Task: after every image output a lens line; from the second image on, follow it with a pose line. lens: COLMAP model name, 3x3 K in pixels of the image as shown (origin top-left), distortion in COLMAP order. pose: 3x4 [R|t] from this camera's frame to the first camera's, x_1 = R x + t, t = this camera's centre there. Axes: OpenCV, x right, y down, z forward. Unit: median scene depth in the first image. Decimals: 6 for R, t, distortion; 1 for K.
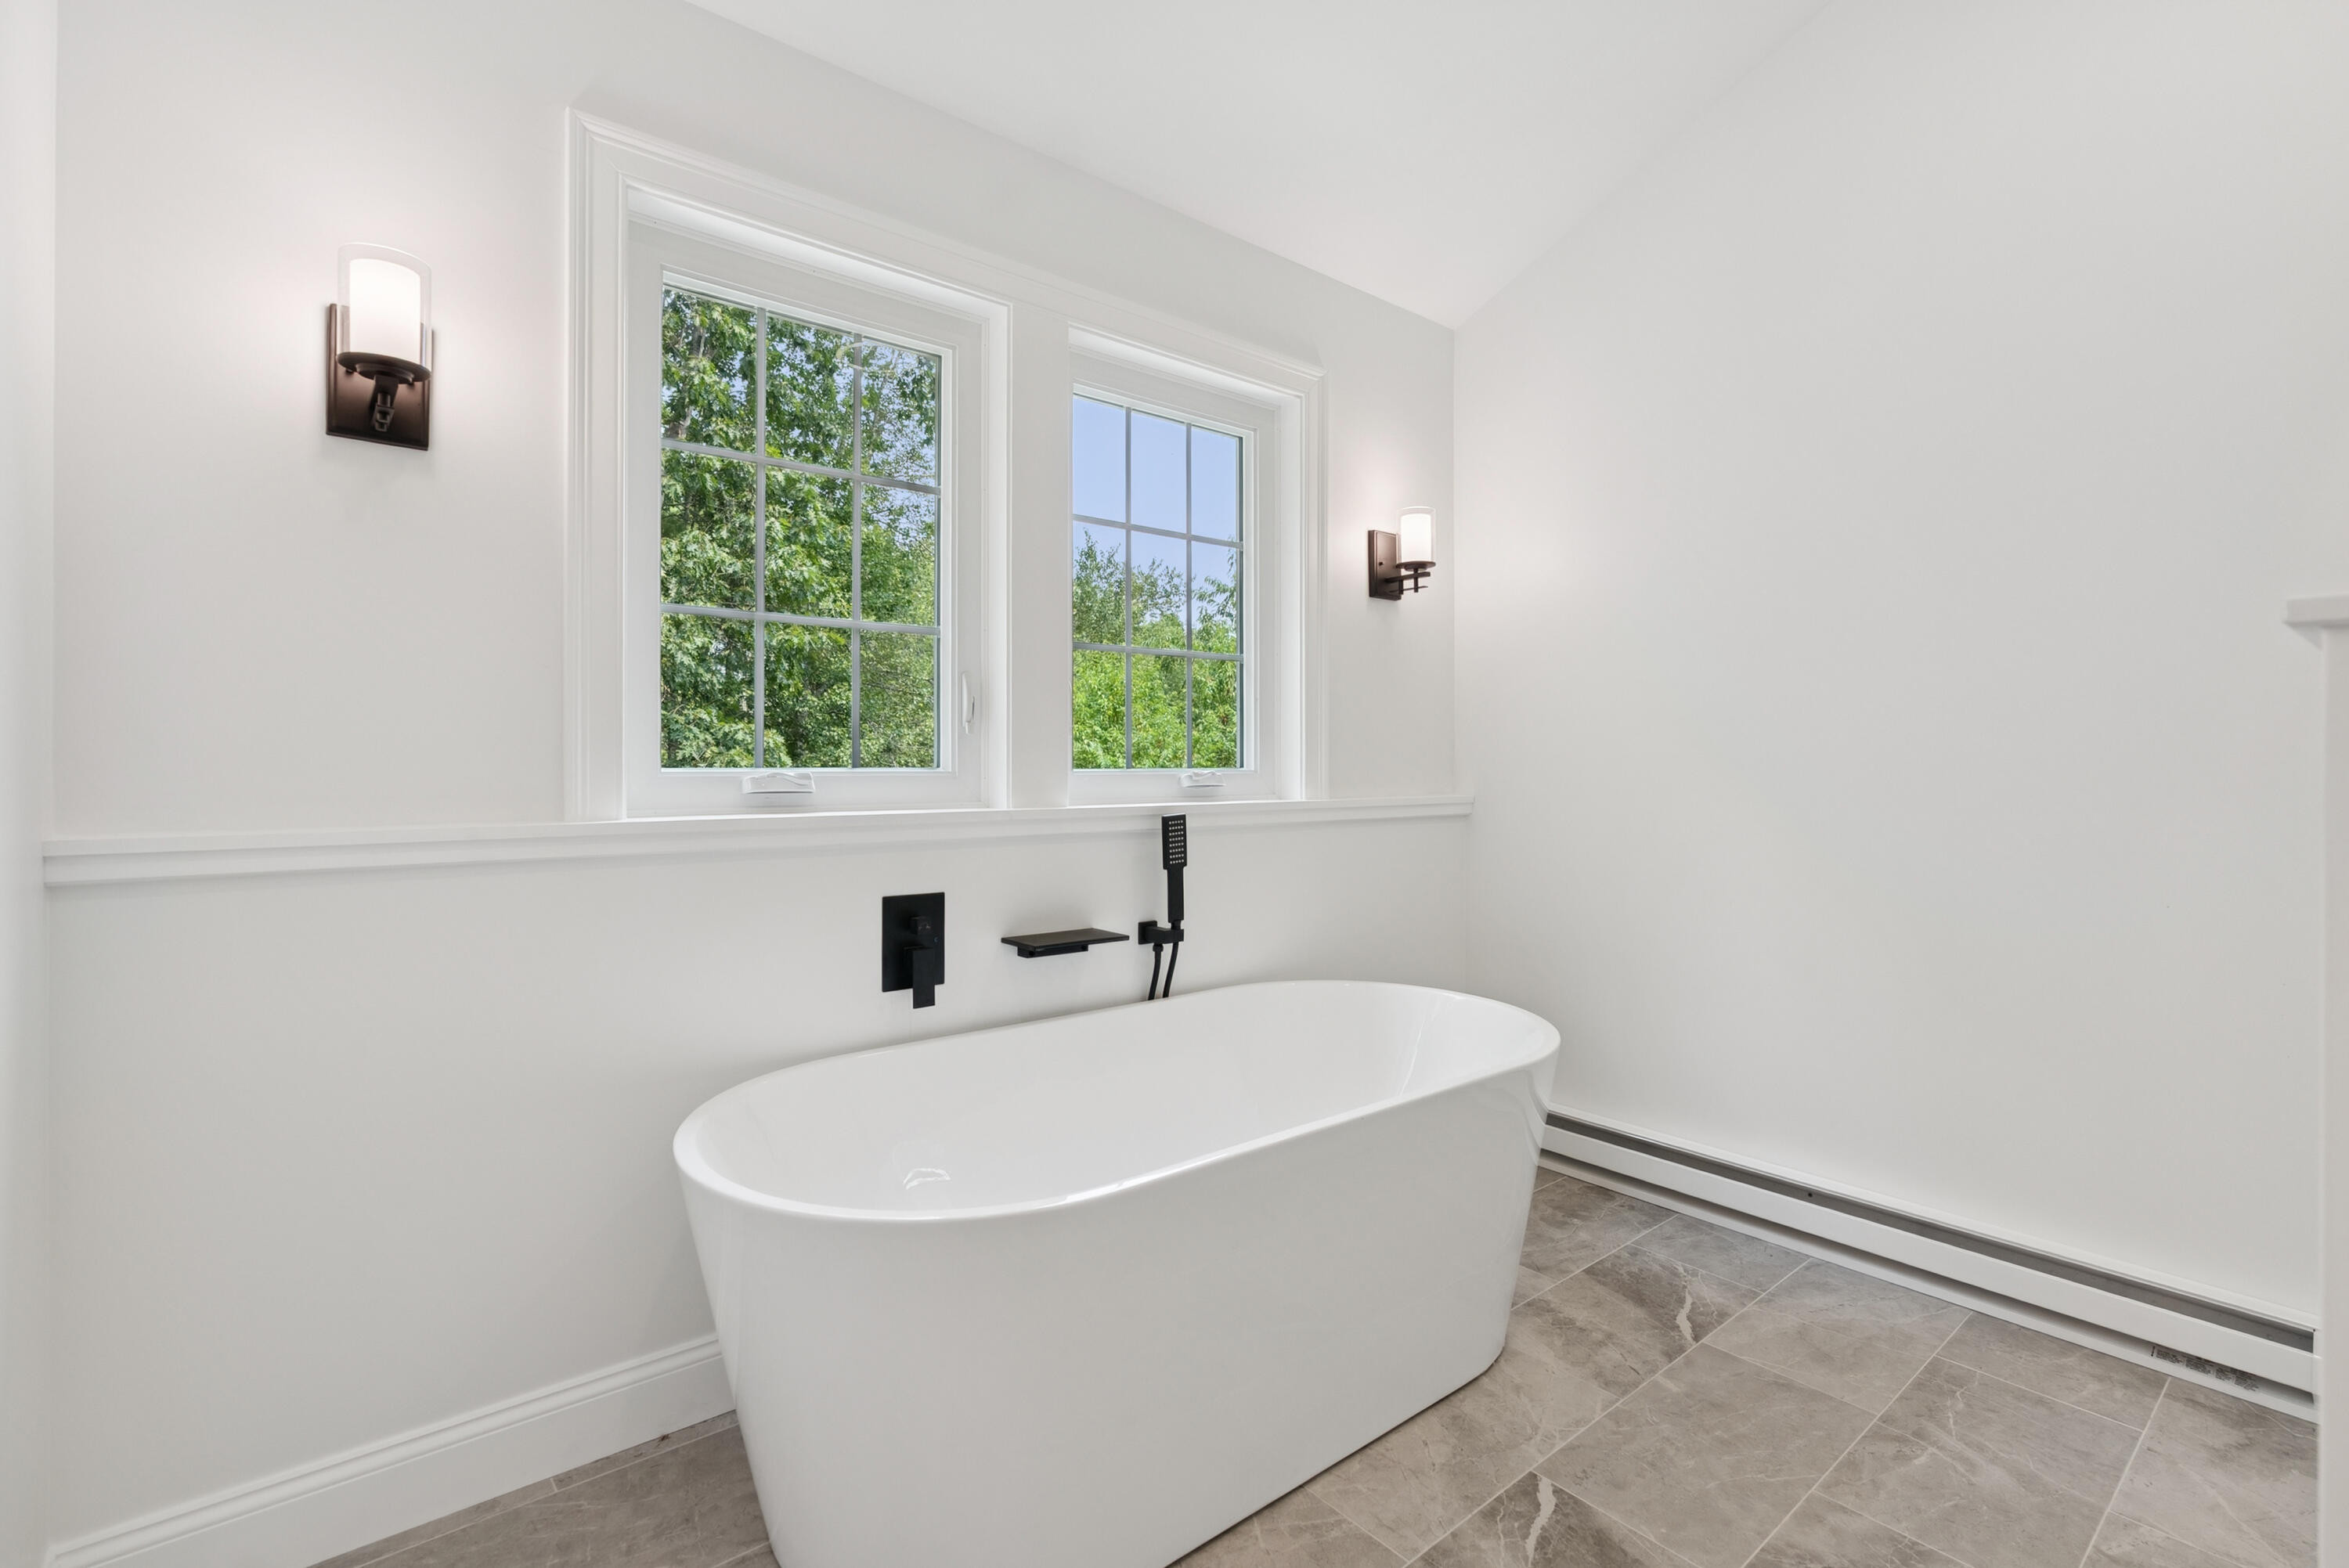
lens RADIAL K [[1070.8, 0, 1193.0], [0, 1070.8, 765.4], [0, 0, 1]] dist [-0.011015, 0.005194]
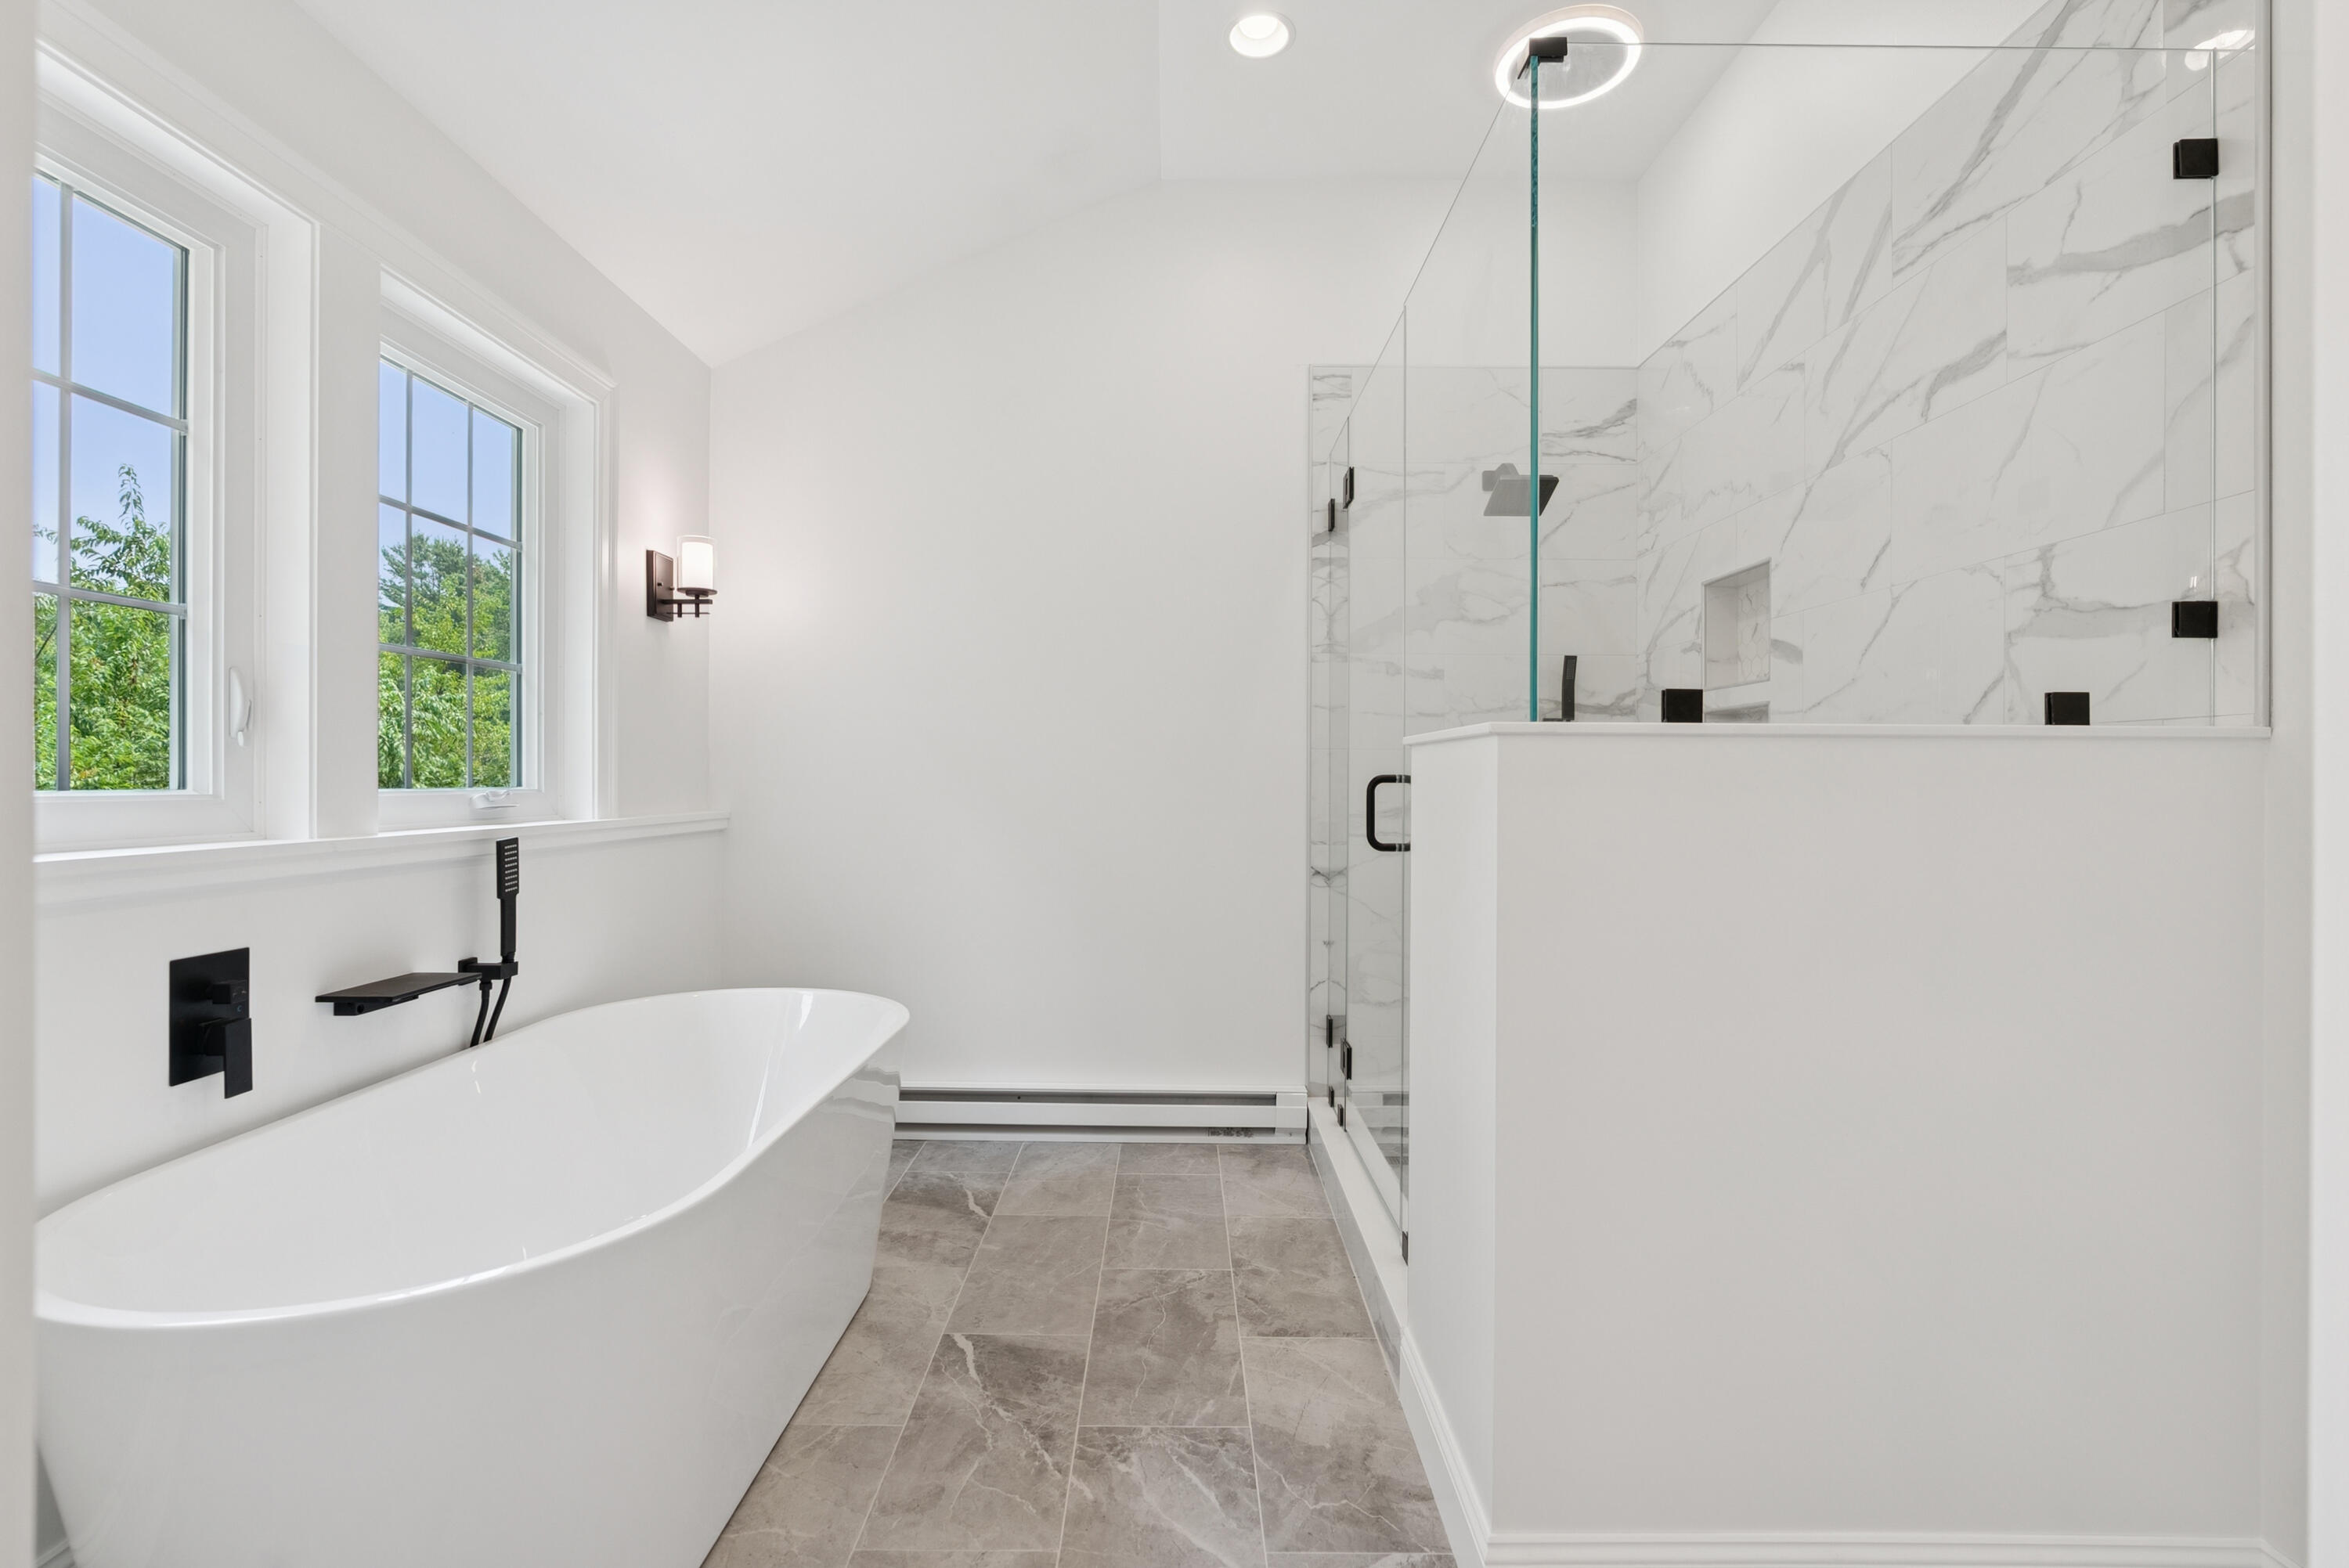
lens RADIAL K [[1055.6, 0, 1174.5], [0, 1055.6, 784.0], [0, 0, 1]] dist [0.000206, 0.000324]
pose [[0.643939, -0.003883, 0.765067, -0.360087], [0.001710, 0.999992, 0.003637, -0.003146], [-0.765075, -0.001034, 0.643940, -0.022923]]
